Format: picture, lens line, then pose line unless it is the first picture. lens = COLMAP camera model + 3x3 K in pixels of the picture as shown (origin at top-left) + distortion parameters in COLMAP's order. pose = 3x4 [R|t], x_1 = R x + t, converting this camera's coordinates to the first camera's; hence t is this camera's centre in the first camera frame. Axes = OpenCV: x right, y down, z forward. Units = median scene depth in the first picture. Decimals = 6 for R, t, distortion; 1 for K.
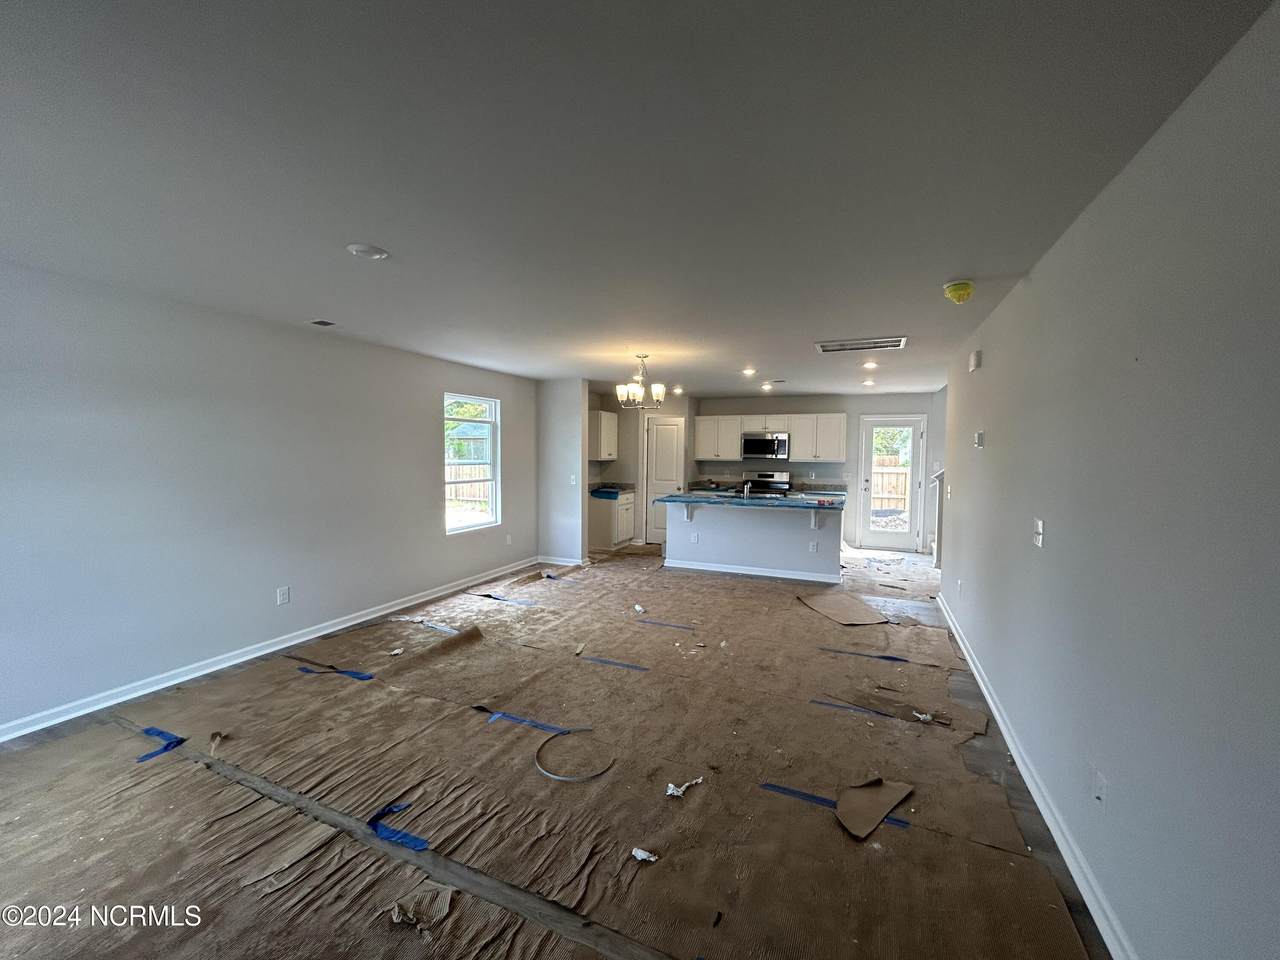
lens RADIAL K [[516.2, 0, 633.5], [0, 516.2, 479.2], [0, 0, 1]] dist [0.000029, 0.000067]
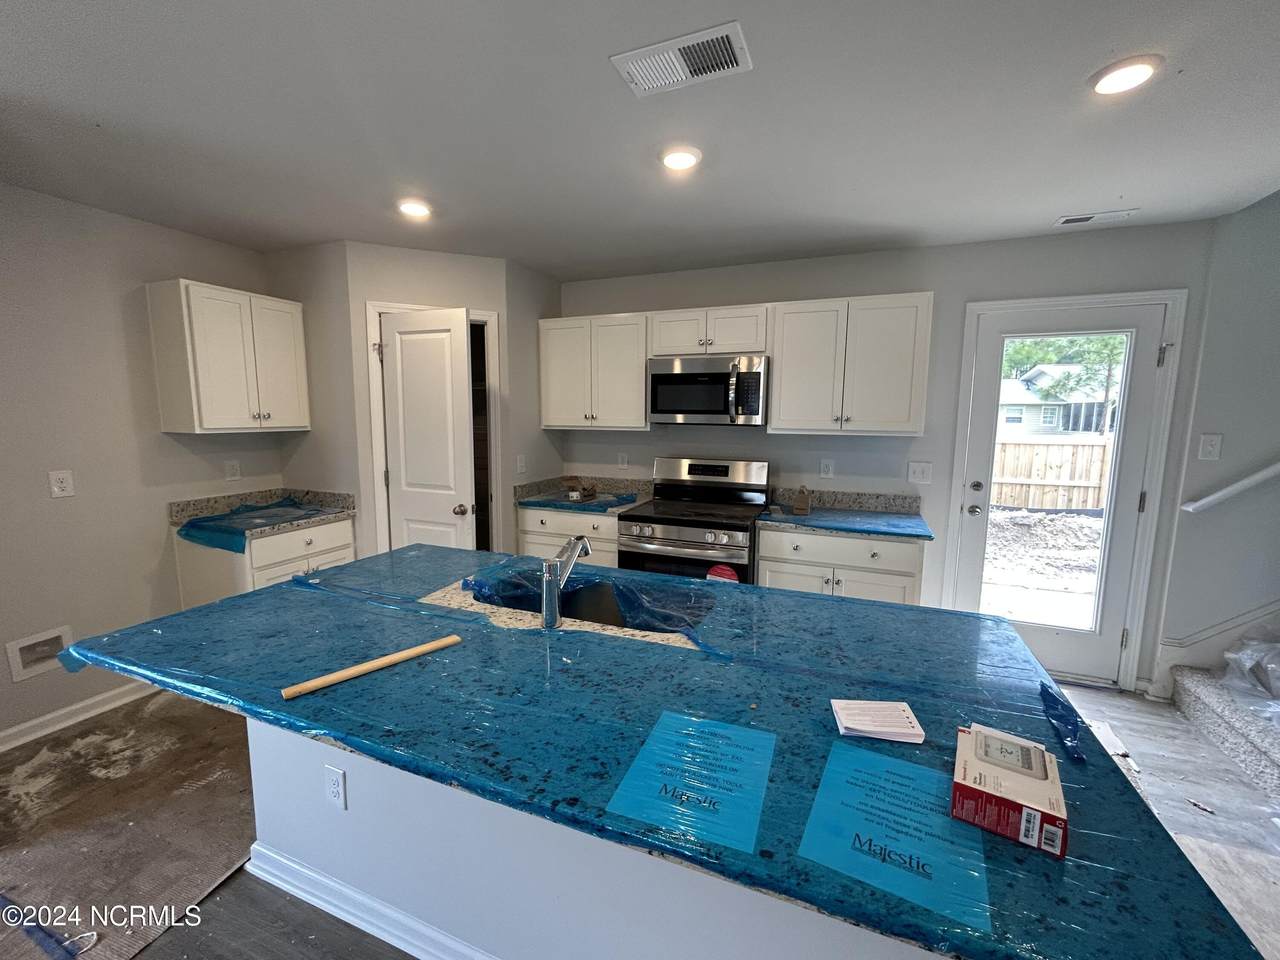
lens RADIAL K [[516.2, 0, 637.9], [0, 516.2, 477.8], [0, 0, 1]] dist [0.000029, 0.000067]
pose [[0.999952, -0.001942, 0.009640, 0.201117], [0.001255, 0.997487, 0.070843, -0.028542], [-0.009753, -0.070828, 0.997441, 0.617798]]
